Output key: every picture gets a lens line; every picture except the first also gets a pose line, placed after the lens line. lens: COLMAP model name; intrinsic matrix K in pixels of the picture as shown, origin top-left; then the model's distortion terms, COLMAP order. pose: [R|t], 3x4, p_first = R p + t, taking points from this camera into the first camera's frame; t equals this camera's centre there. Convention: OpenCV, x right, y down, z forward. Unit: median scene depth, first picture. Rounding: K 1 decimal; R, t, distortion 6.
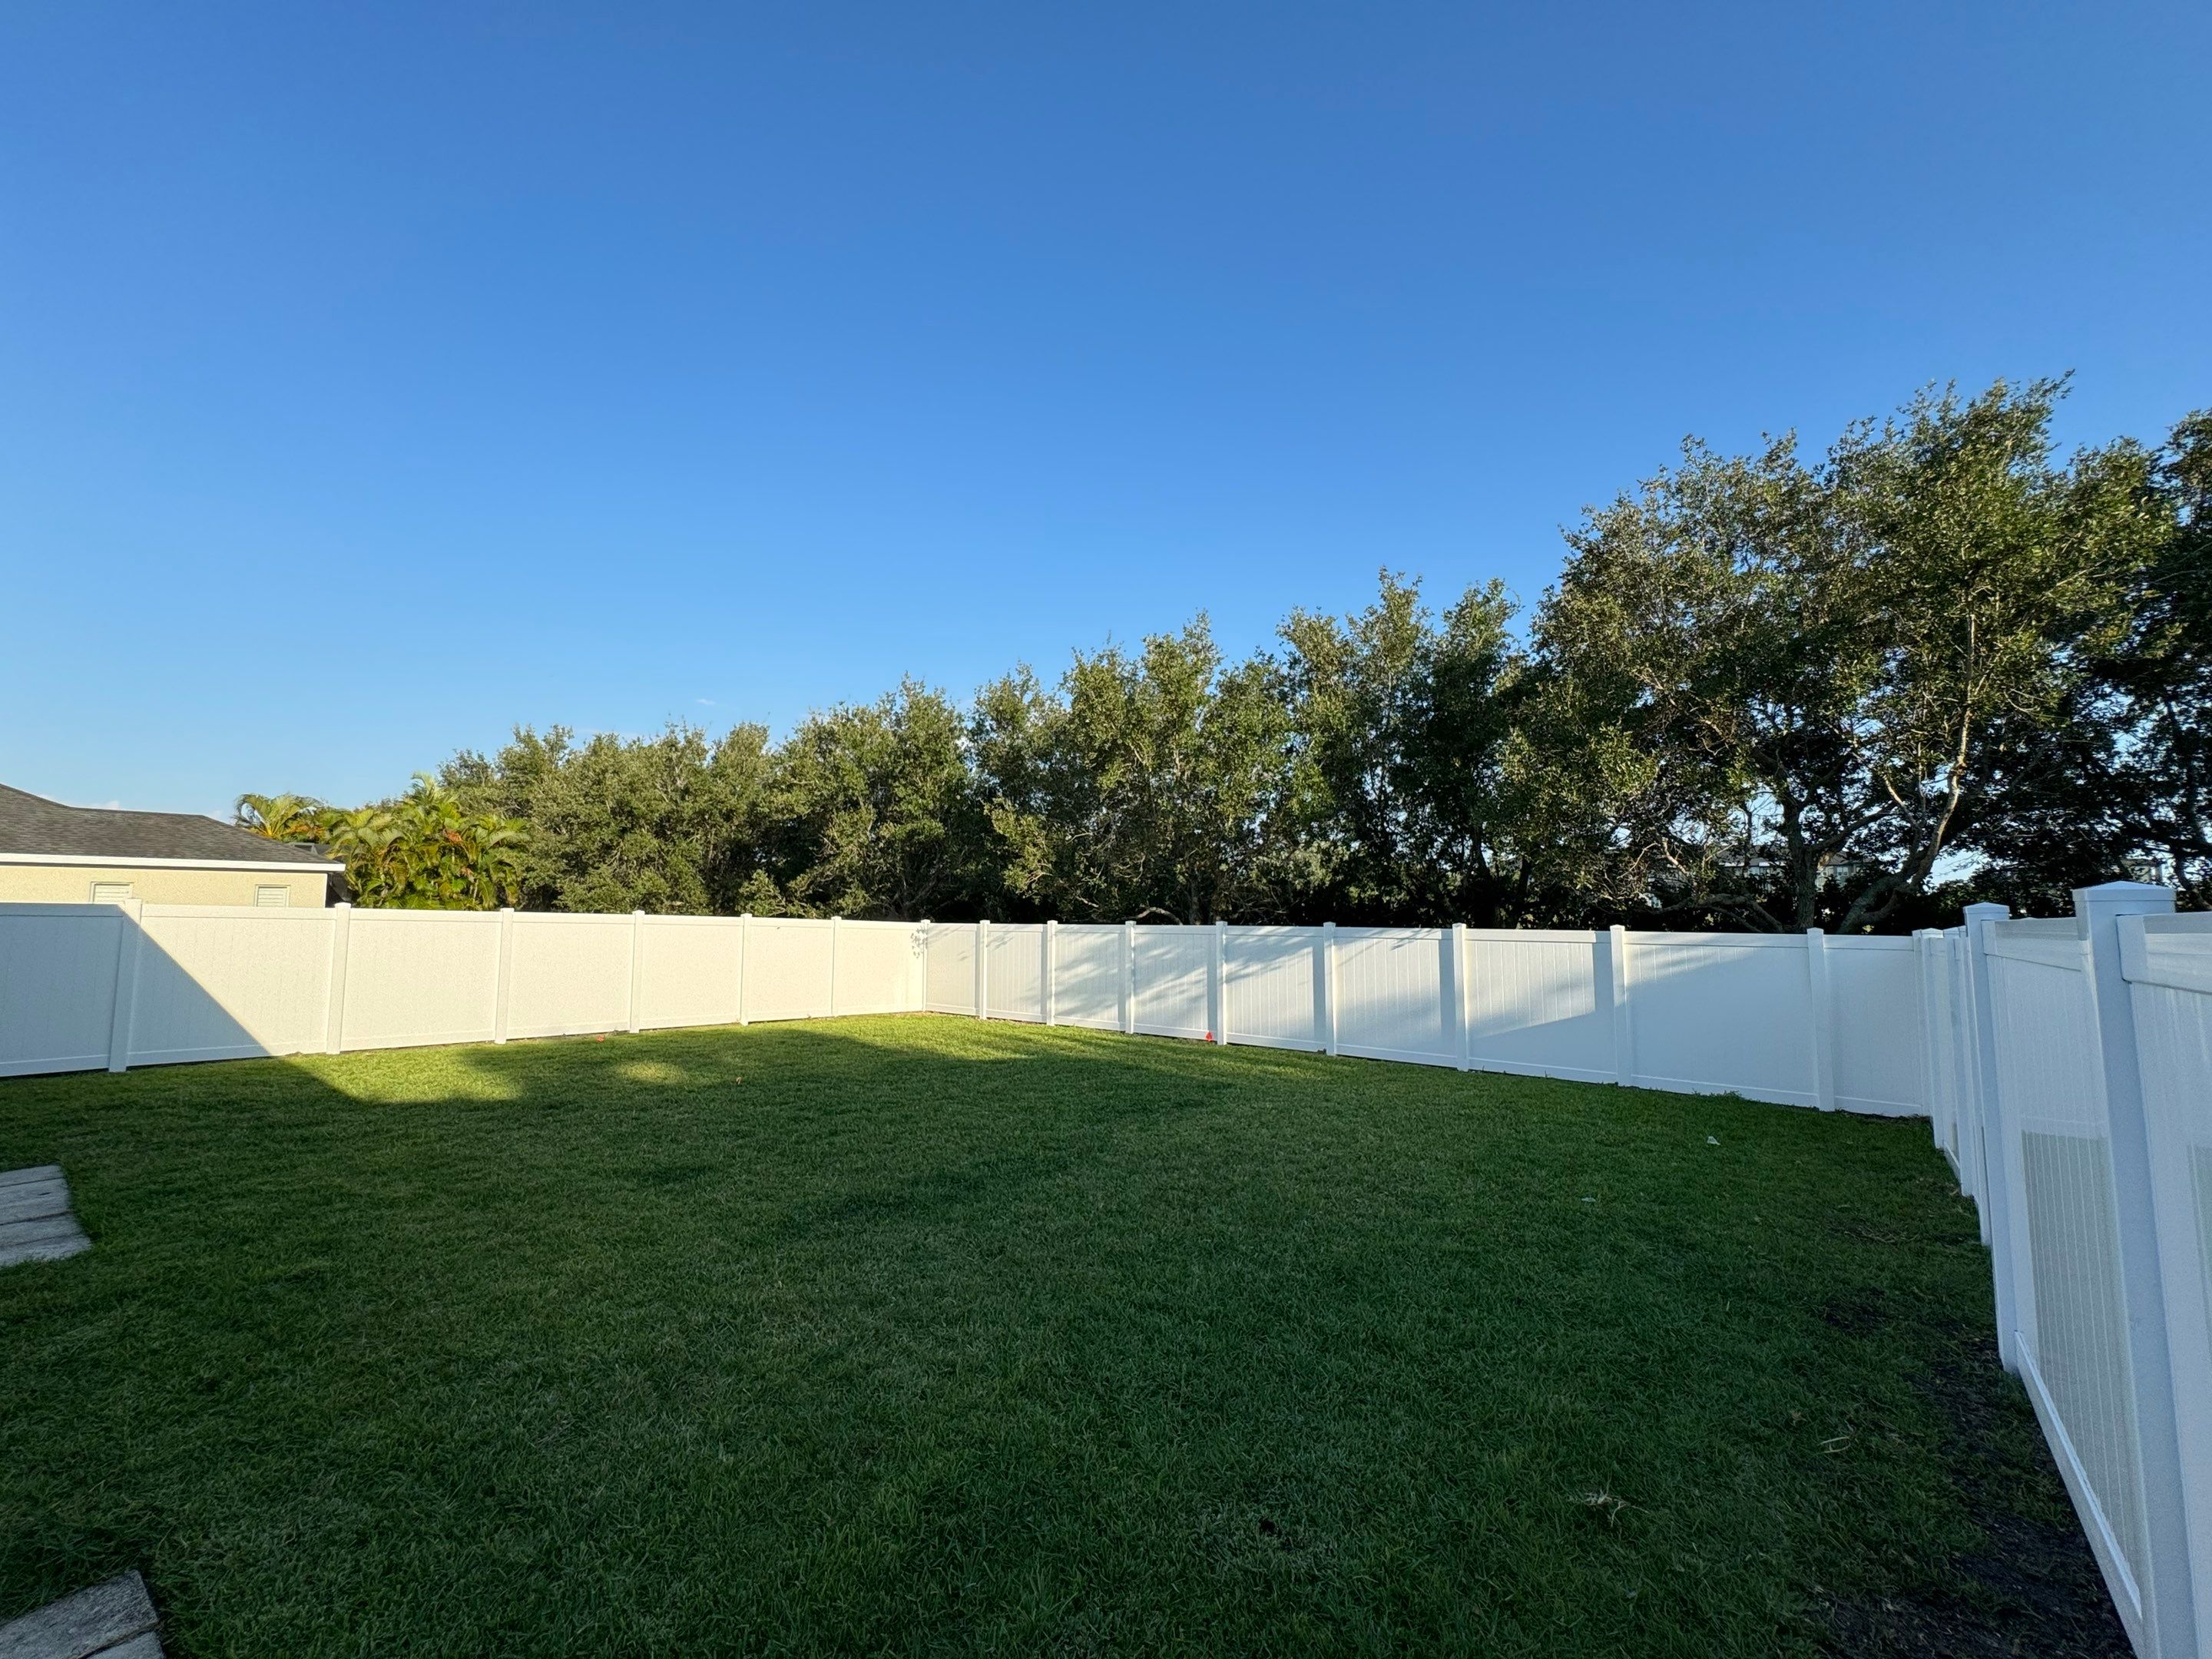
lens RADIAL K [[880.4, 0, 1106.0], [0, 880.4, 829.5], [0, 0, 1]] dist [0.001457, -0.008417]
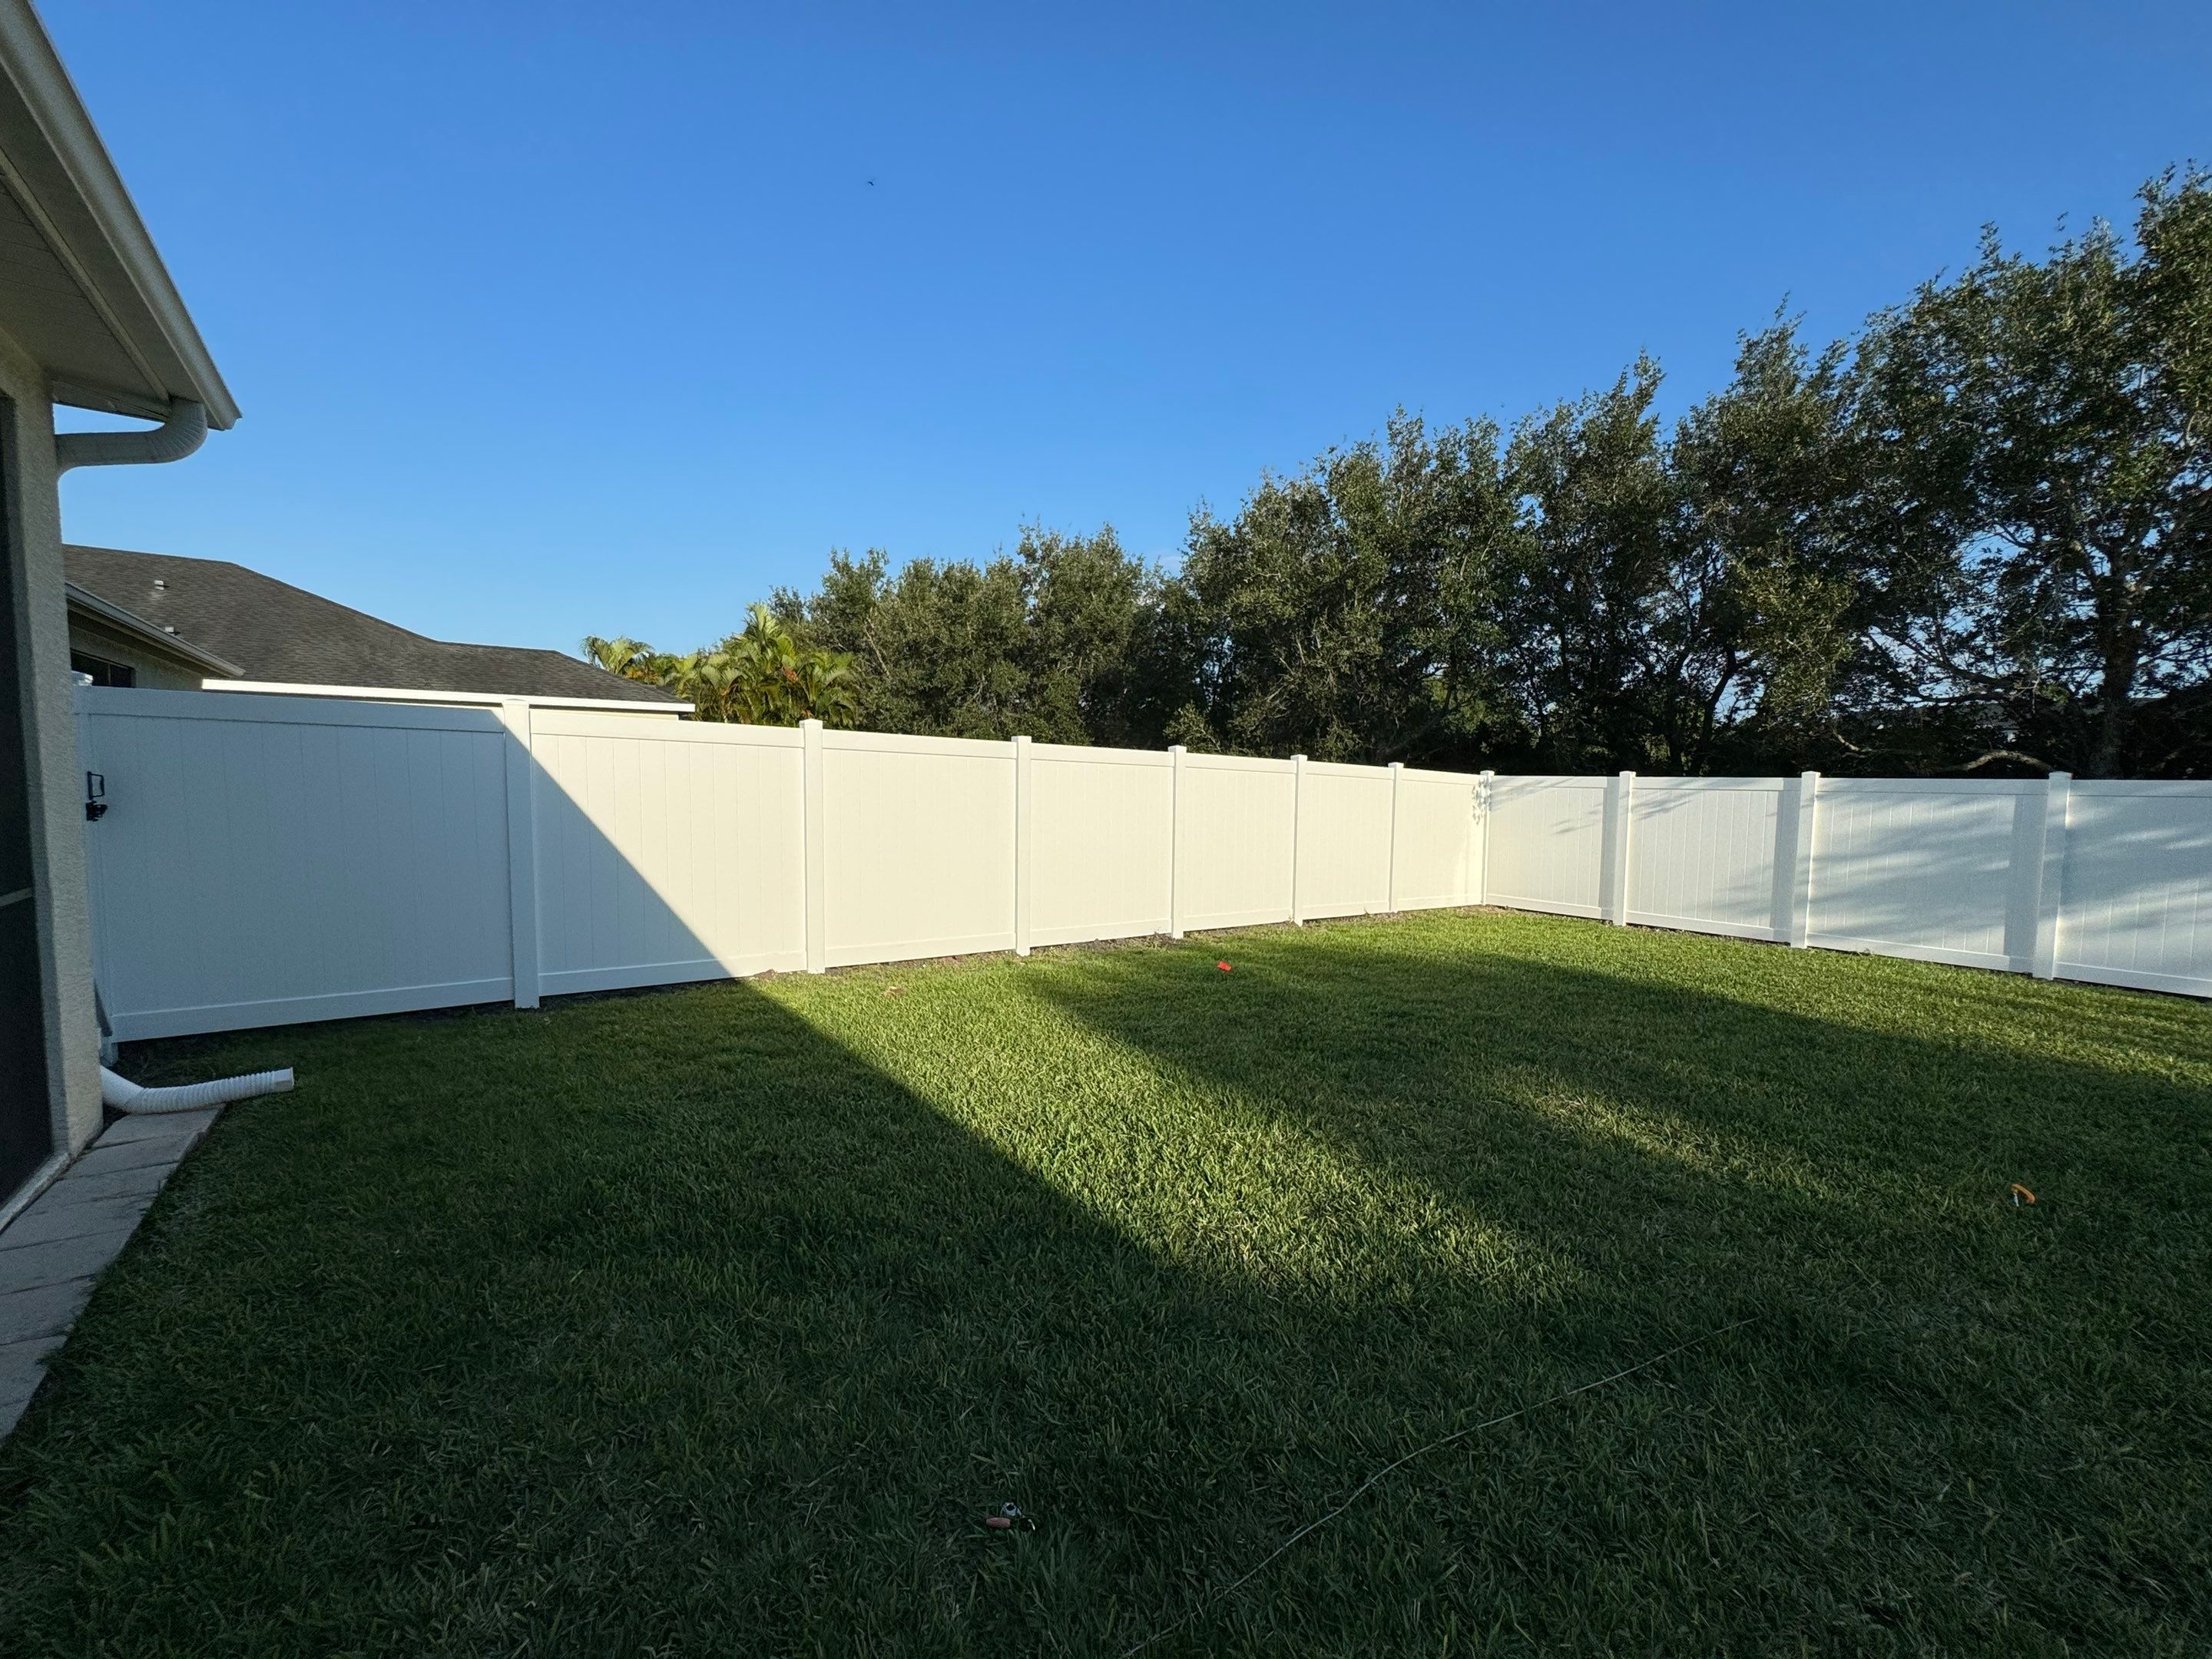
lens RADIAL K [[880.4, 0, 1106.0], [0, 880.4, 829.5], [0, 0, 1]] dist [0.001457, -0.008417]
pose [[0.971691, 0.026391, -0.234775, -0.383489], [0.011723, 0.987131, 0.159483, 0.043082], [0.235962, -0.157721, 0.958877, 0.335787]]
